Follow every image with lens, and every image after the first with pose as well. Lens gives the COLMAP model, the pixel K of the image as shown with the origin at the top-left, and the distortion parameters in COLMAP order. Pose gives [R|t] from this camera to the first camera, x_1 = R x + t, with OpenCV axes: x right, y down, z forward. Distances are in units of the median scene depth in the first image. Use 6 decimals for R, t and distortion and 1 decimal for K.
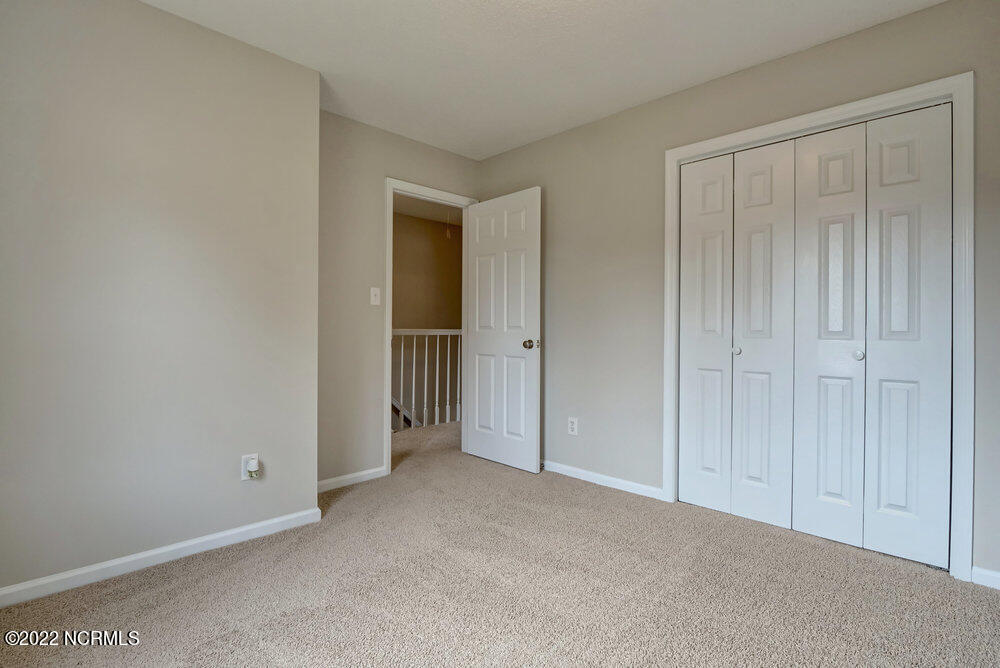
lens RADIAL K [[485.3, 0, 497.5], [0, 485.3, 331.1], [0, 0, 1]] dist [-0.015302, 0.001049]
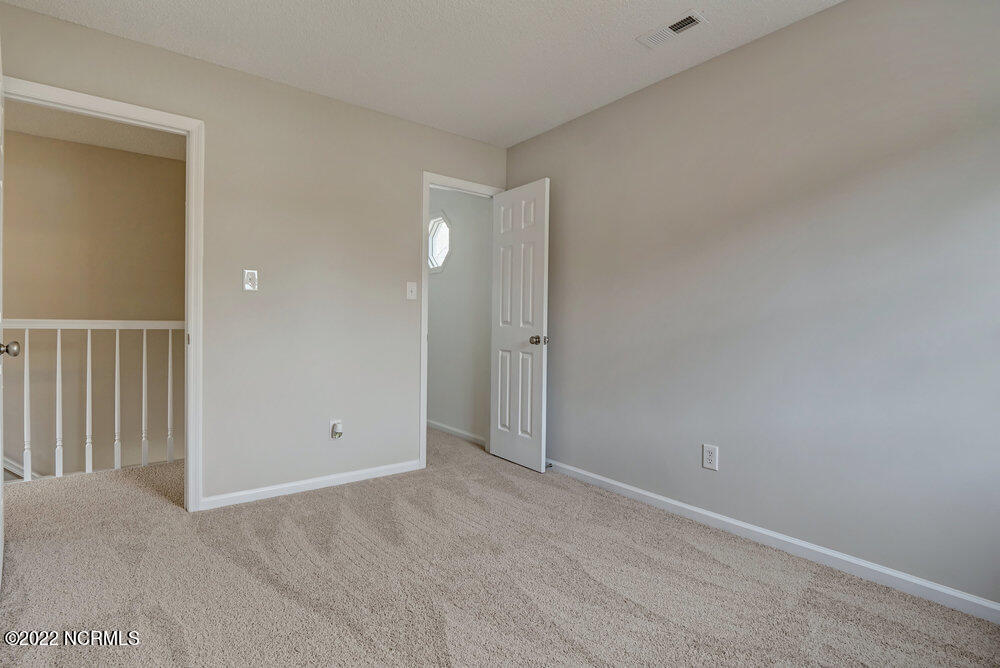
lens RADIAL K [[485.3, 0, 497.5], [0, 485.3, 331.1], [0, 0, 1]] dist [-0.015302, 0.001049]
pose [[0.994924, 0.010285, -0.100104, 0.404938], [-0.009228, 0.999897, 0.011010, -0.000411], [0.100207, -0.010031, 0.994916, 0.388687]]
